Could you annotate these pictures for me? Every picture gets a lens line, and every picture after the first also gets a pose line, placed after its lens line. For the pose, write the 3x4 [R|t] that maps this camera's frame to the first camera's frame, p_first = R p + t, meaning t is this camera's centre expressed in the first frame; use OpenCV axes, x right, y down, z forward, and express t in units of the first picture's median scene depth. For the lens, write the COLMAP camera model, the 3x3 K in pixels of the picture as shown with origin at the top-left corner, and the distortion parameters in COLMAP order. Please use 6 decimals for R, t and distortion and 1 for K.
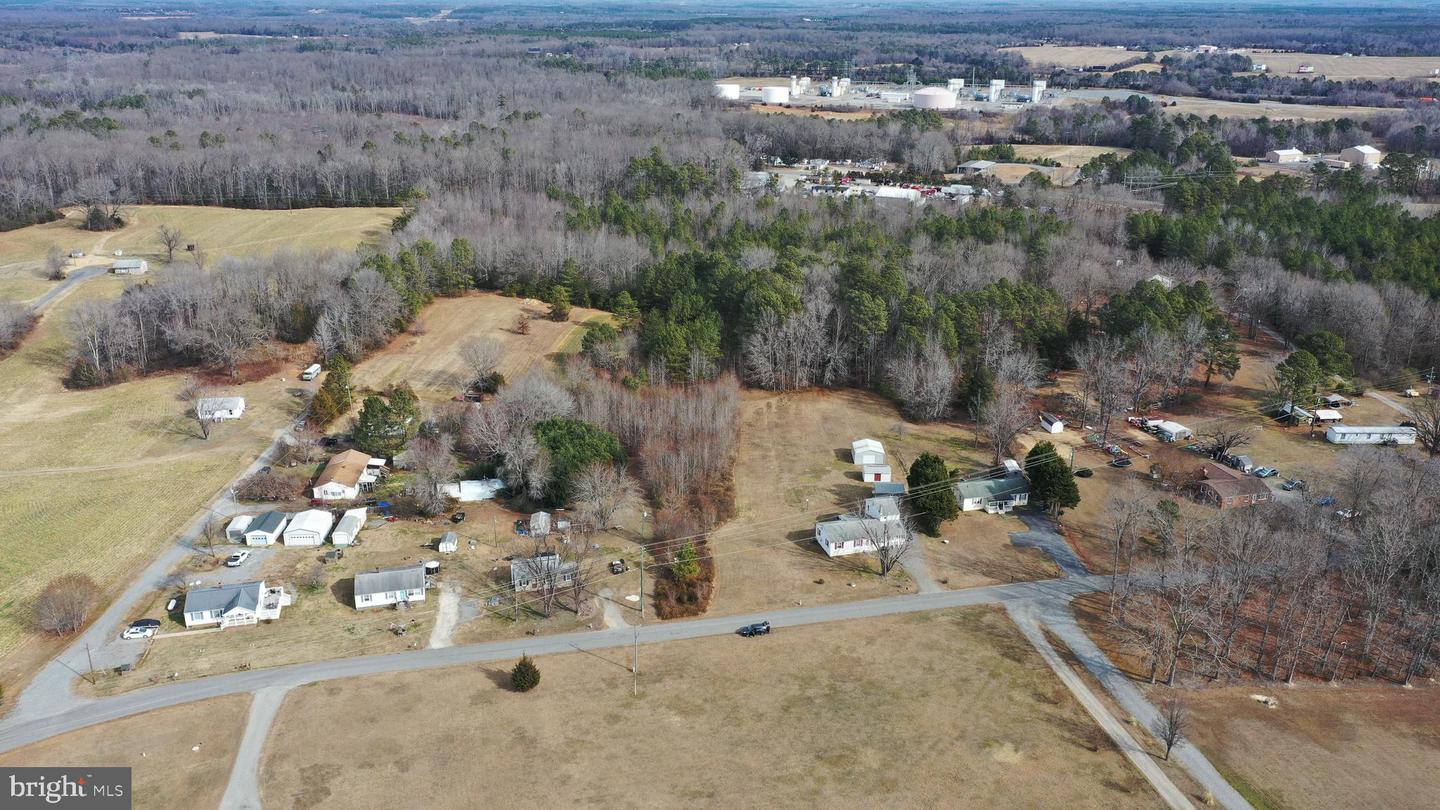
lens RADIAL K [[1148.9, 0, 713.4], [0, 1148.9, 405.4], [0, 0, 1]] dist [0.008253, 0.008380]
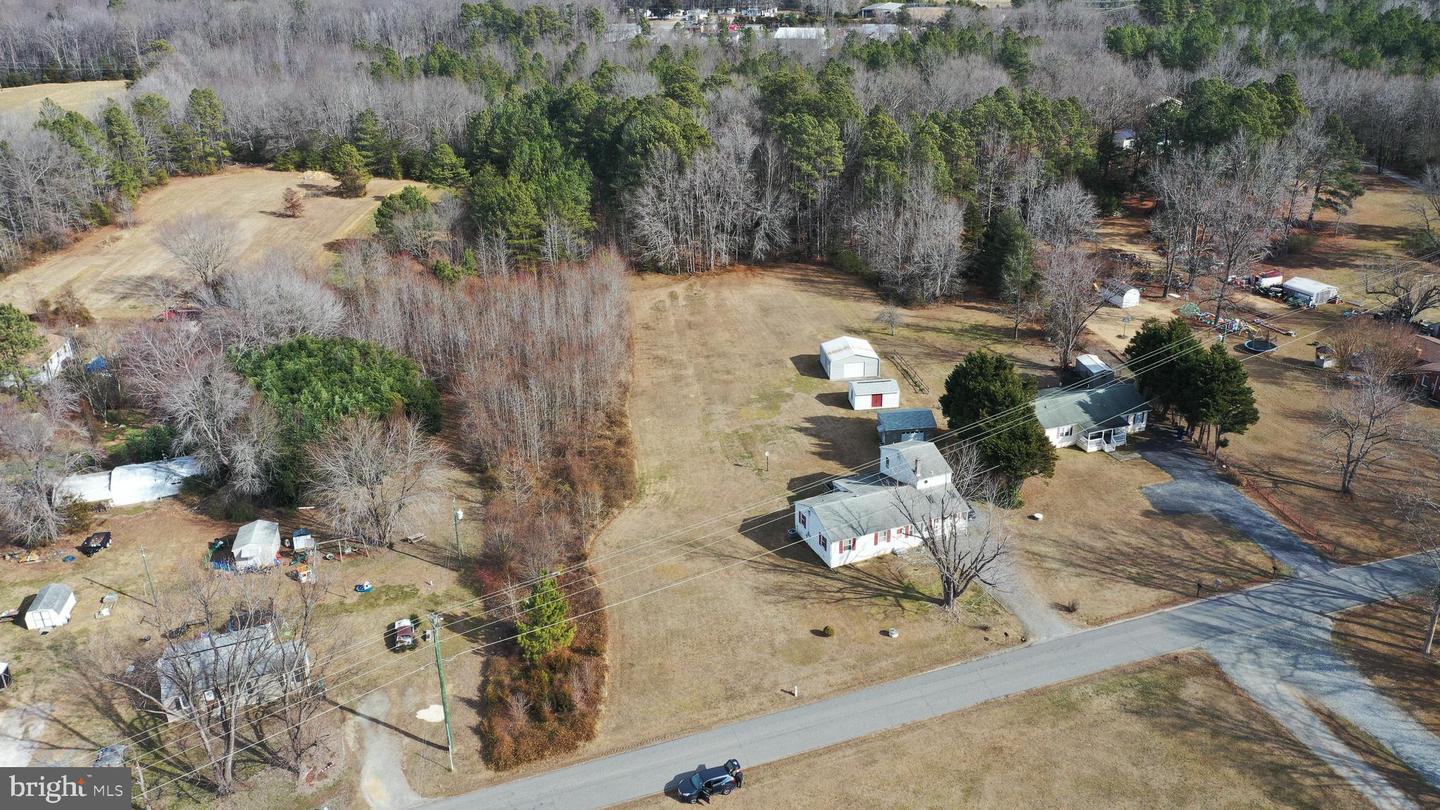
lens RADIAL K [[1148.9, 0, 712.9], [0, 1148.9, 399.9], [0, 0, 1]] dist [0.008253, 0.008380]
pose [[0.992569, -0.074165, 0.096464, 0.004557], [0.066944, 0.994853, 0.076060, 0.012240], [-0.101609, -0.069038, 0.992426, 0.417220]]
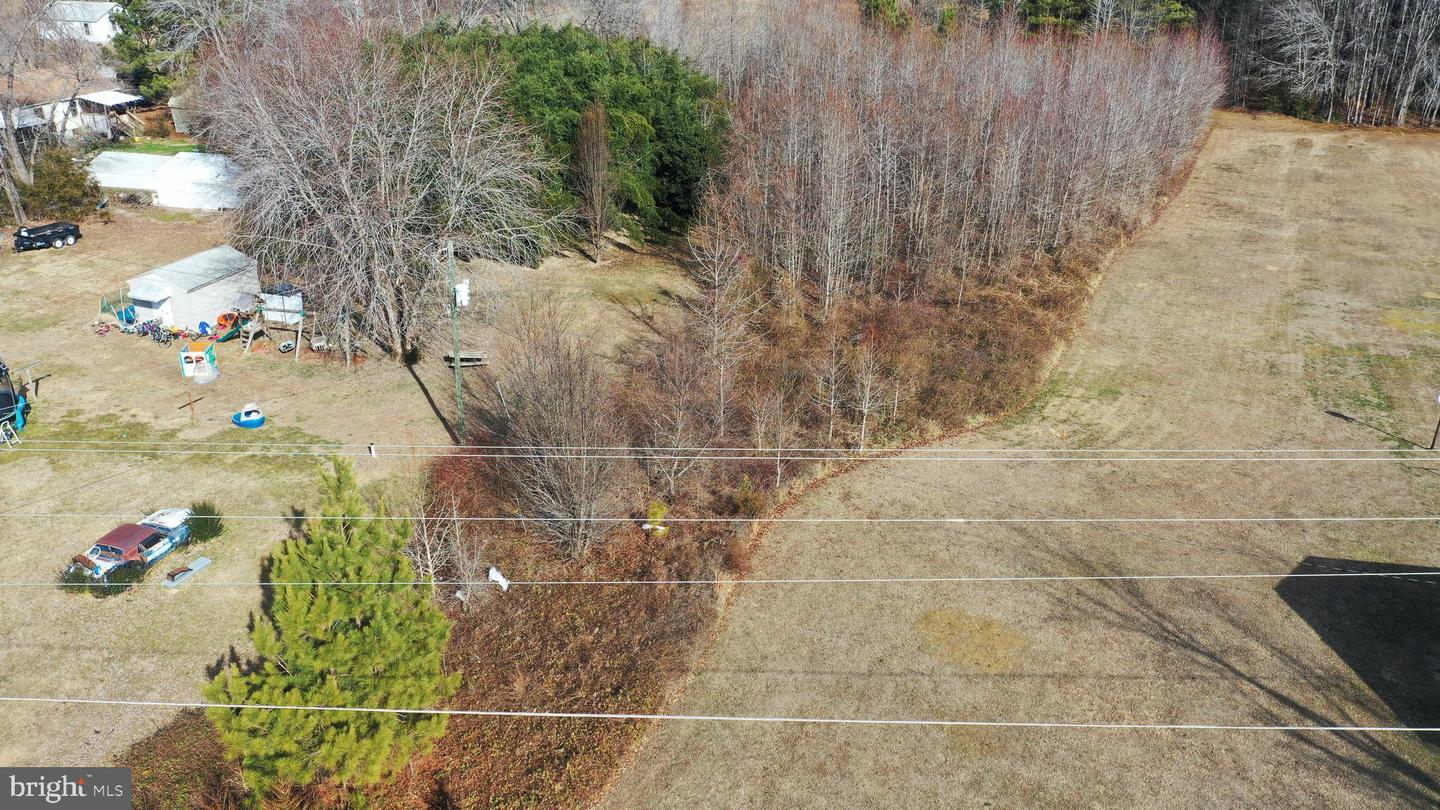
lens RADIAL K [[1148.9, 0, 718.3], [0, 1148.9, 403.0], [0, 0, 1]] dist [0.008253, 0.008380]
pose [[0.903978, 0.180633, -0.387551, 0.043892], [-0.145161, 0.982202, 0.119198, 0.070639], [0.402184, -0.051495, 0.914109, 0.712077]]
